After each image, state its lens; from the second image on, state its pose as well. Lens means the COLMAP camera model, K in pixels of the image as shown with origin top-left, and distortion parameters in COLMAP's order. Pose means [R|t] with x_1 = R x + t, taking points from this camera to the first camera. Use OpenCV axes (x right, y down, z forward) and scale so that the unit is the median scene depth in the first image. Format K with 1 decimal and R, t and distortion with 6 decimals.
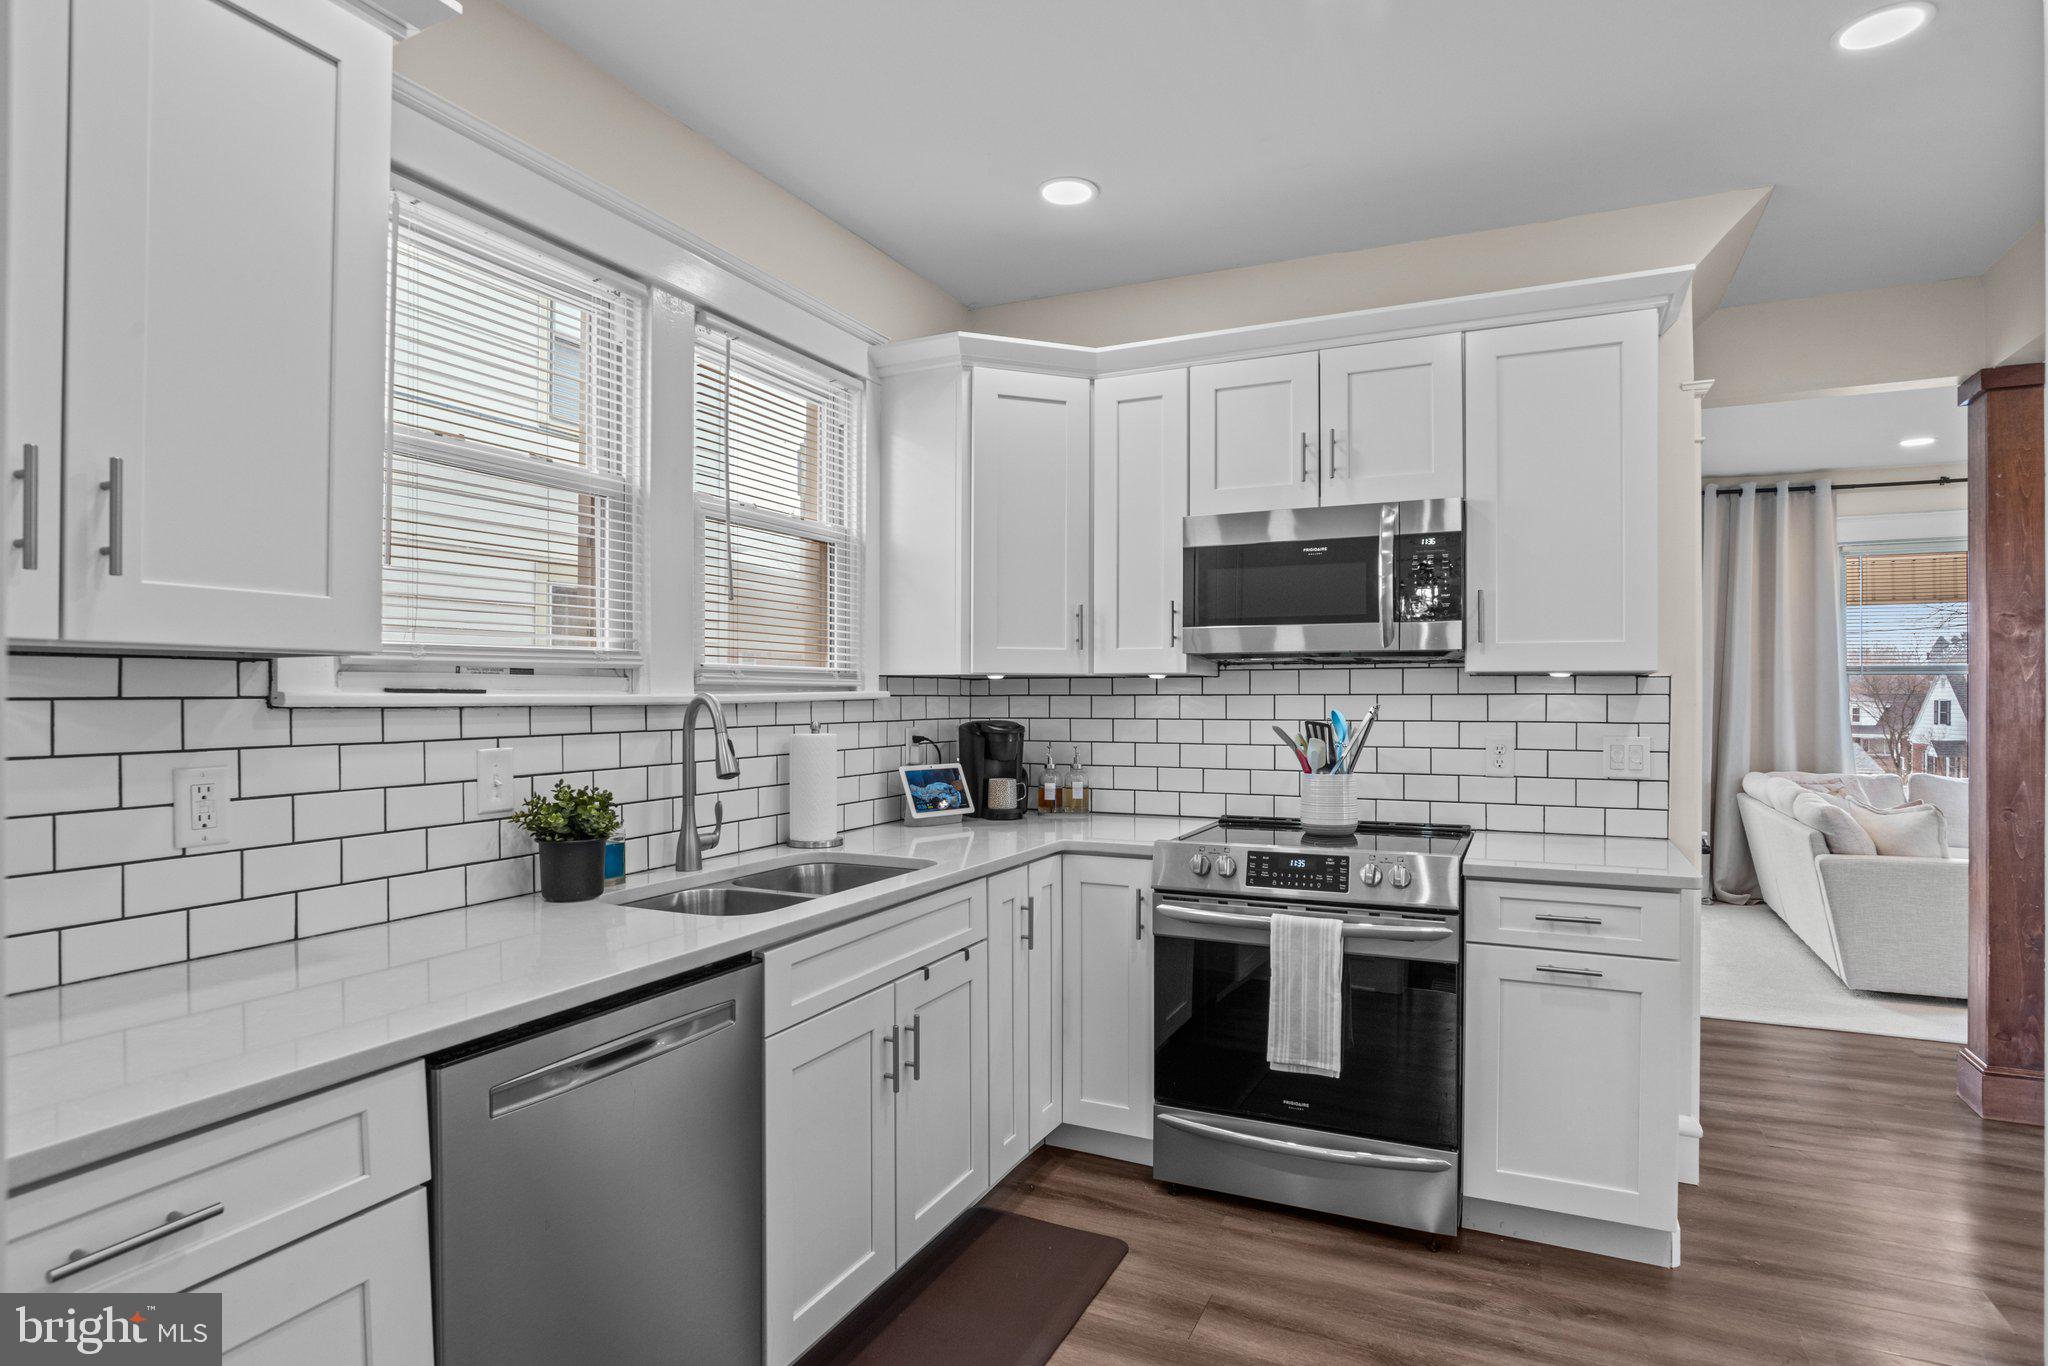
lens RADIAL K [[1064.4, 0, 1045.2], [0, 1064.4, 684.1], [0, 0, 1]] dist [-0.043050, 0.013164]
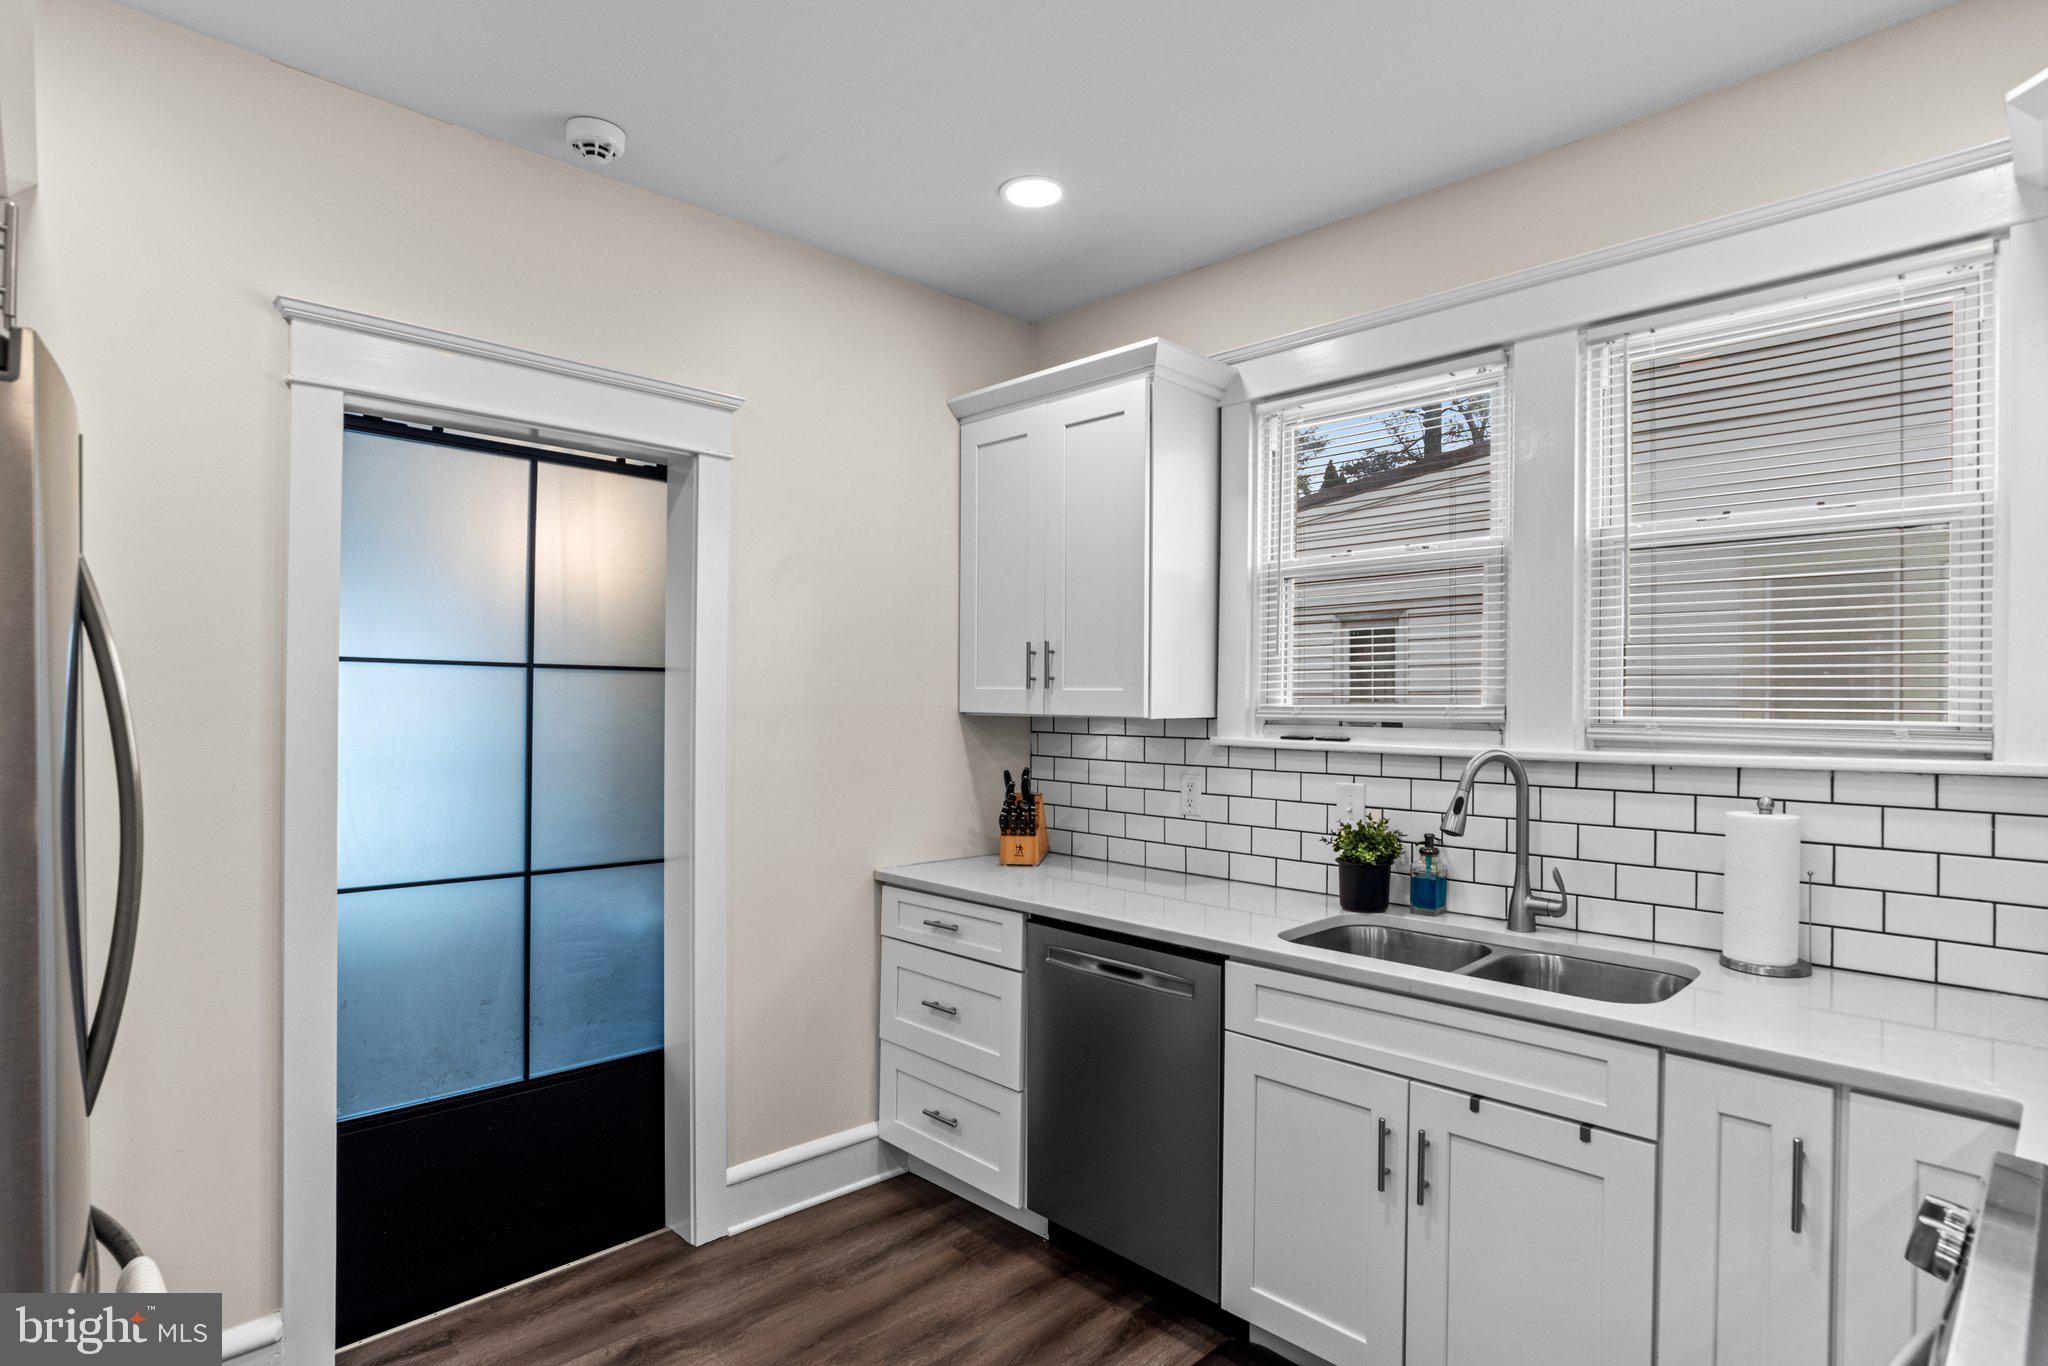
lens RADIAL K [[1064.4, 0, 1034.3], [0, 1064.4, 688.5], [0, 0, 1]] dist [-0.043050, 0.013164]
pose [[-0.356776, -0.006545, -0.934167, 0.876361], [0.005088, 0.999947, -0.008949, -0.049000], [0.934176, -0.007945, -0.356724, 1.107455]]
